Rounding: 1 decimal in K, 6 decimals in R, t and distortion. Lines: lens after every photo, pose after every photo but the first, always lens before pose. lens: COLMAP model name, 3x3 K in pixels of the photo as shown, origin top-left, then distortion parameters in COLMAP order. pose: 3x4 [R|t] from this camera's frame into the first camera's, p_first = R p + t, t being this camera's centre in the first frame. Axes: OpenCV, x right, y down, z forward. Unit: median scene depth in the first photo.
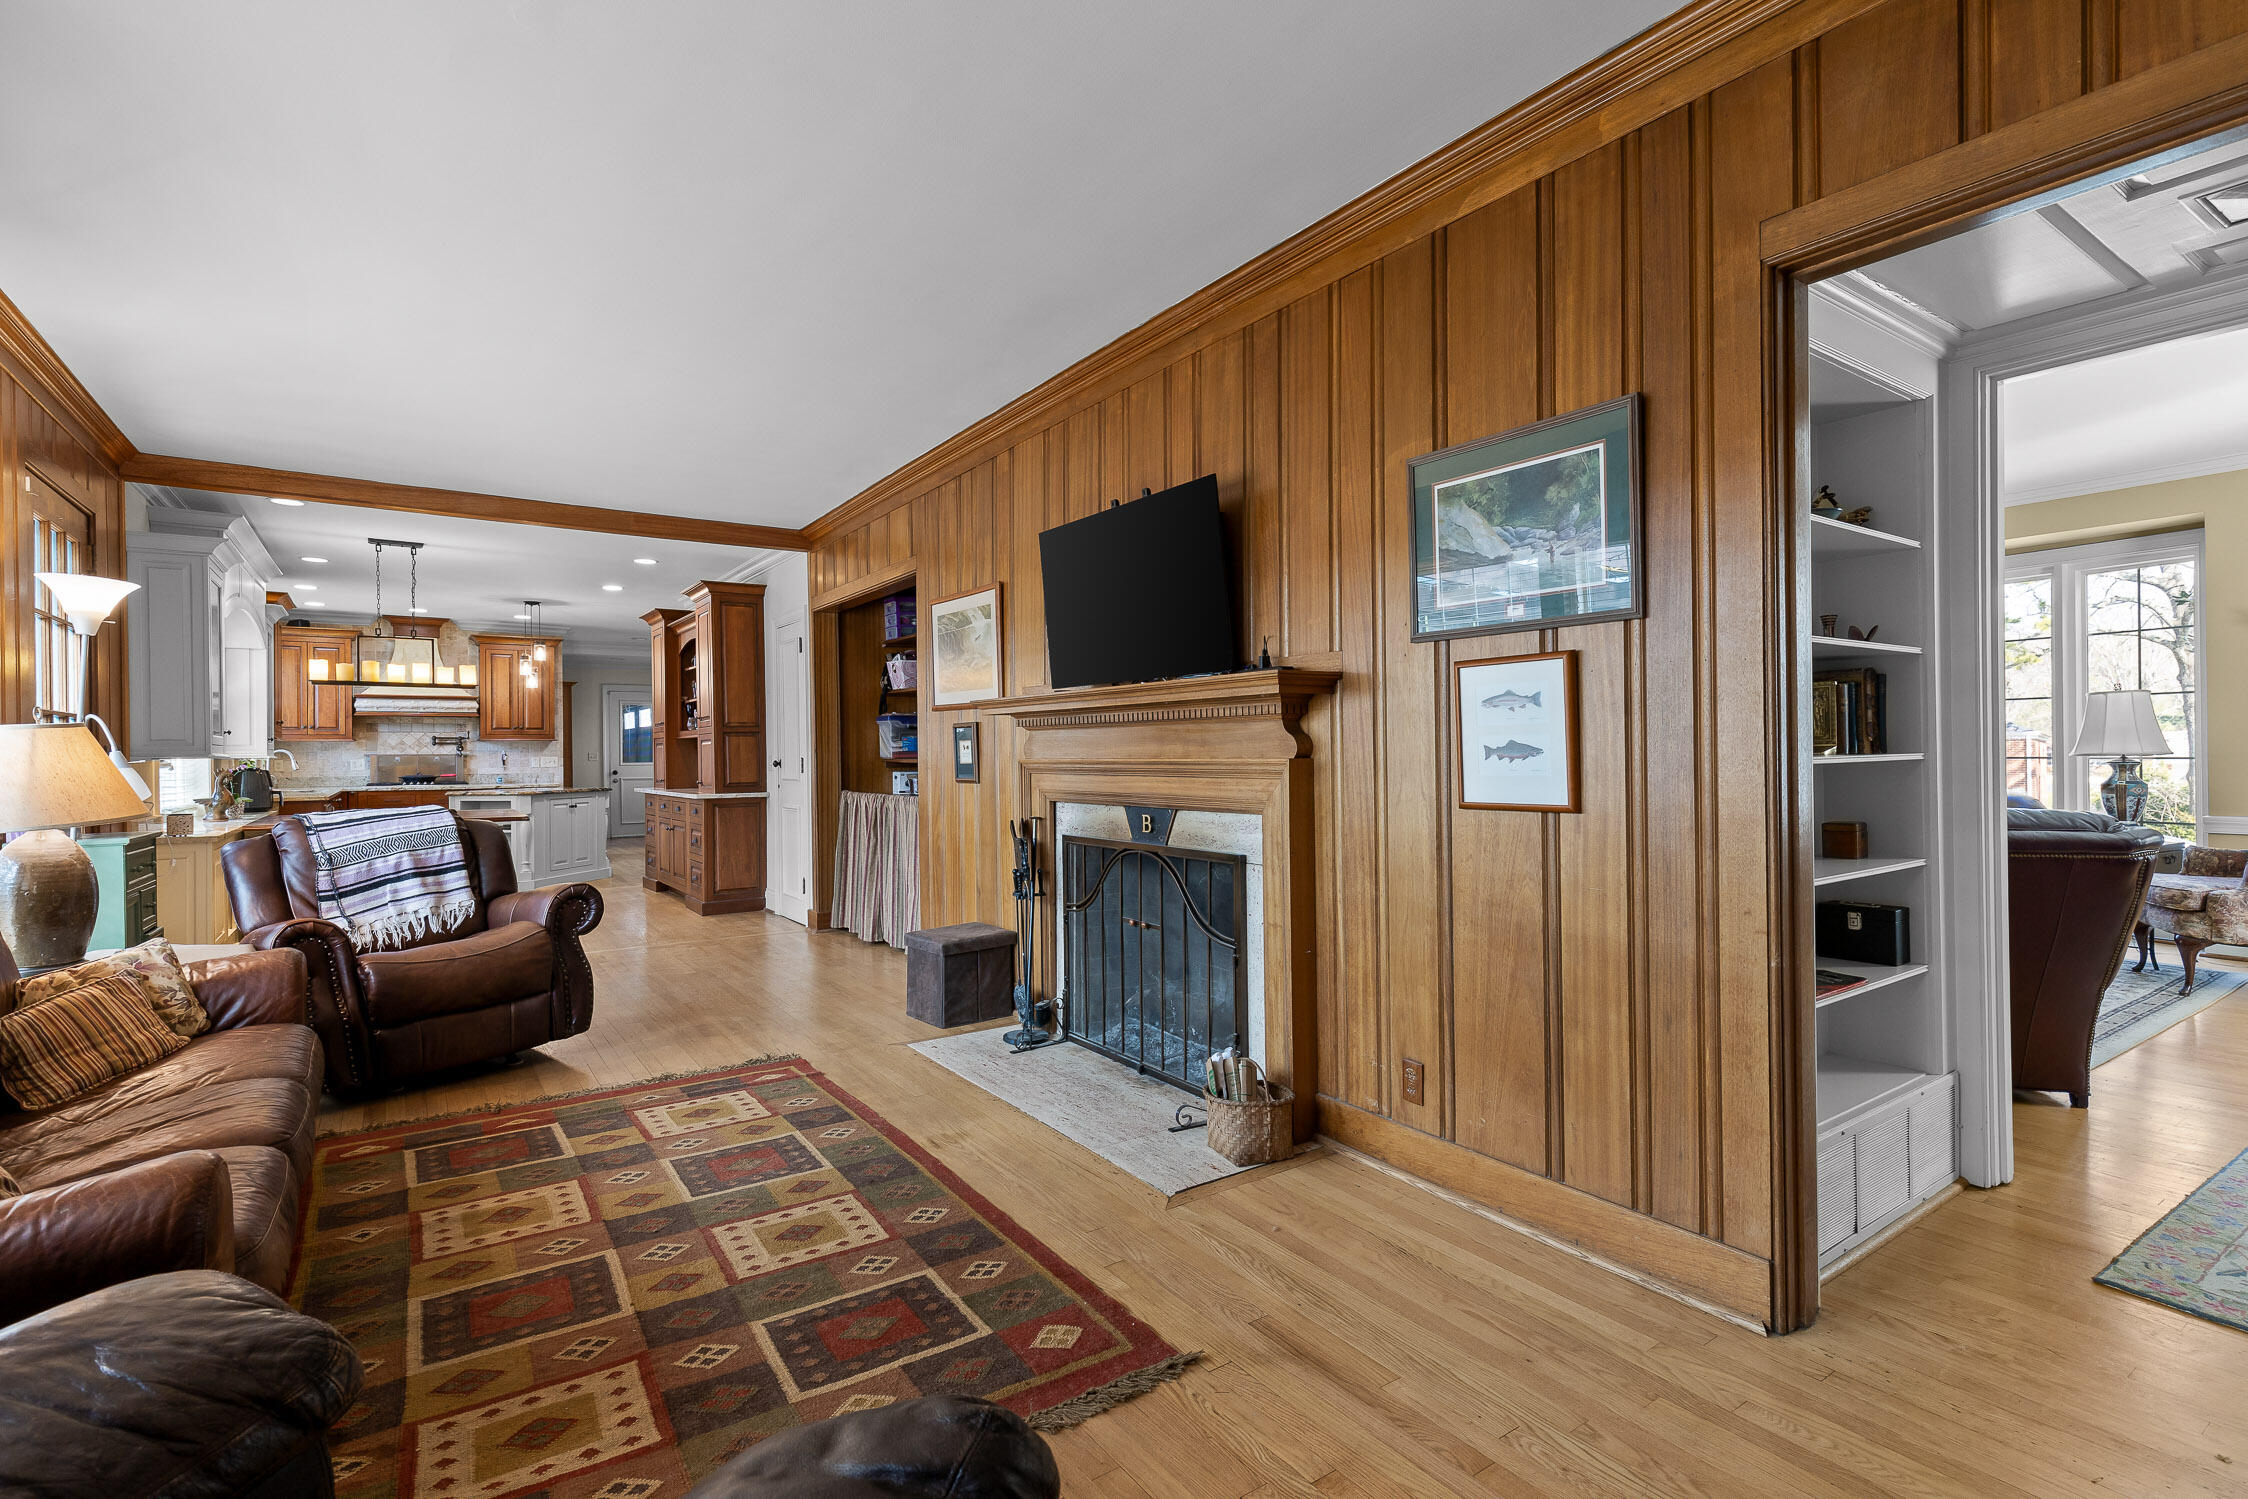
lens RADIAL K [[1031.6, 0, 1124.9], [0, 1031.6, 755.0], [0, 0, 1]] dist [0.002324, -0.000097]
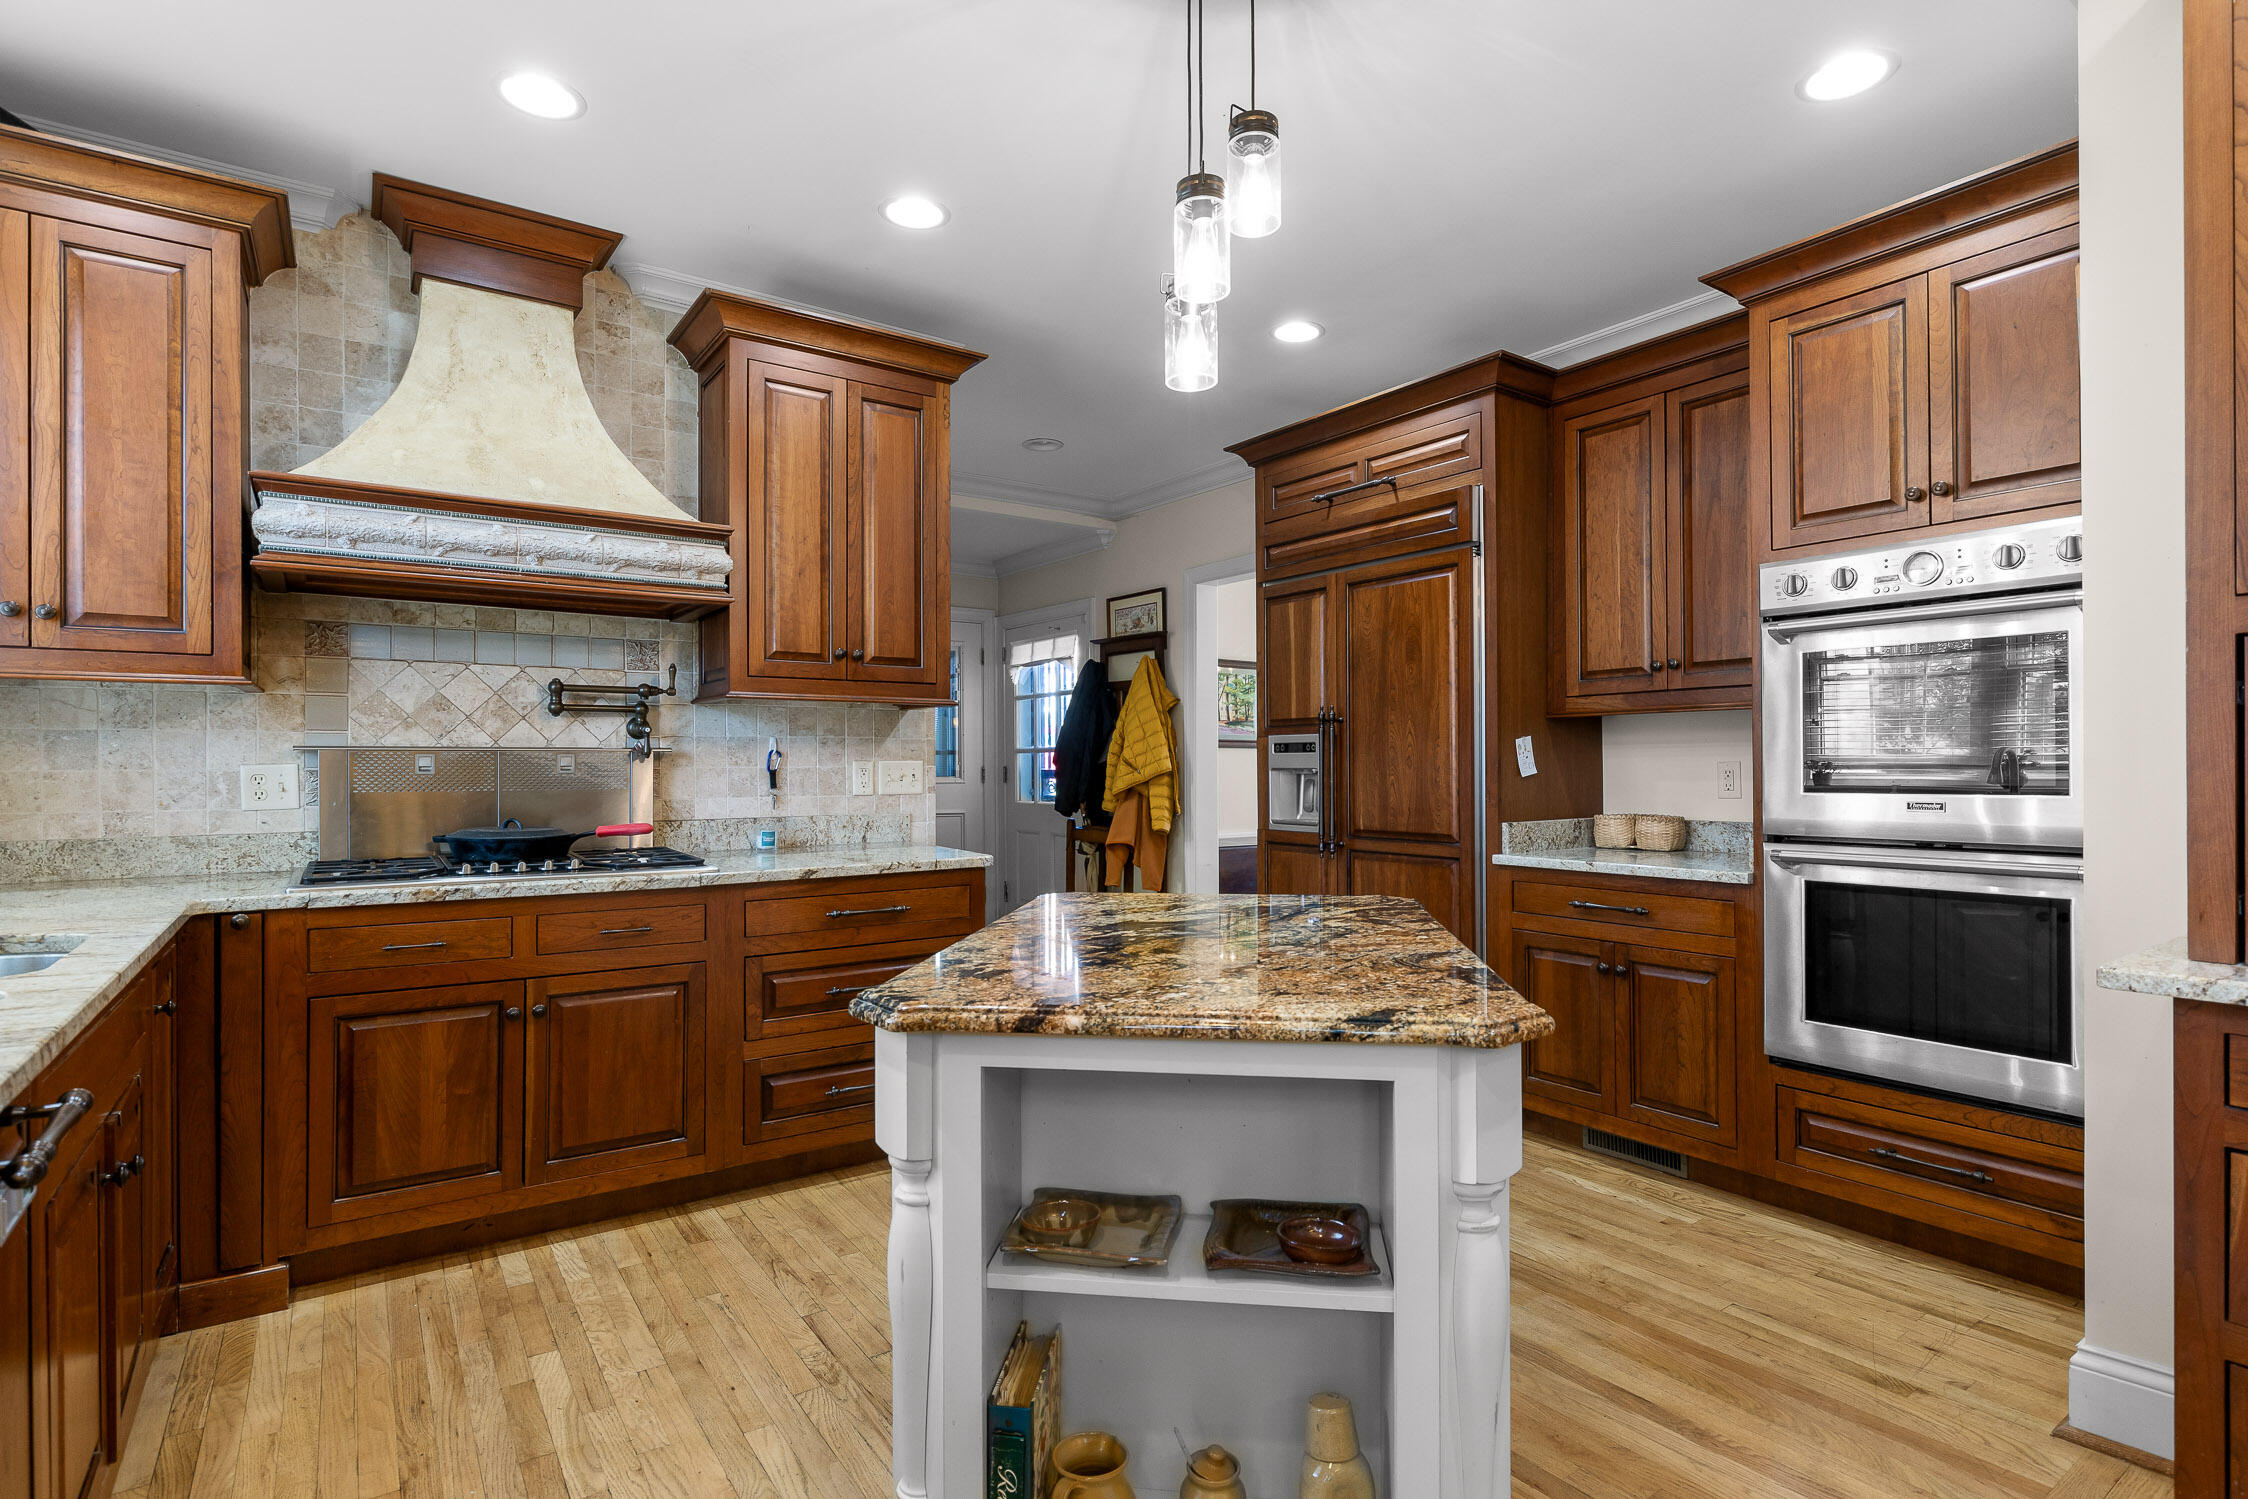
lens RADIAL K [[1110.1, 0, 1120.6], [0, 1110.1, 754.9], [0, 0, 1]] dist [-0.007154, 0.002360]
pose [[0.999959, 0.005800, 0.006959, -0.526679], [-0.005729, 0.999933, -0.010100, 0.003247], [-0.007017, 0.010060, 0.999925, 0.714872]]
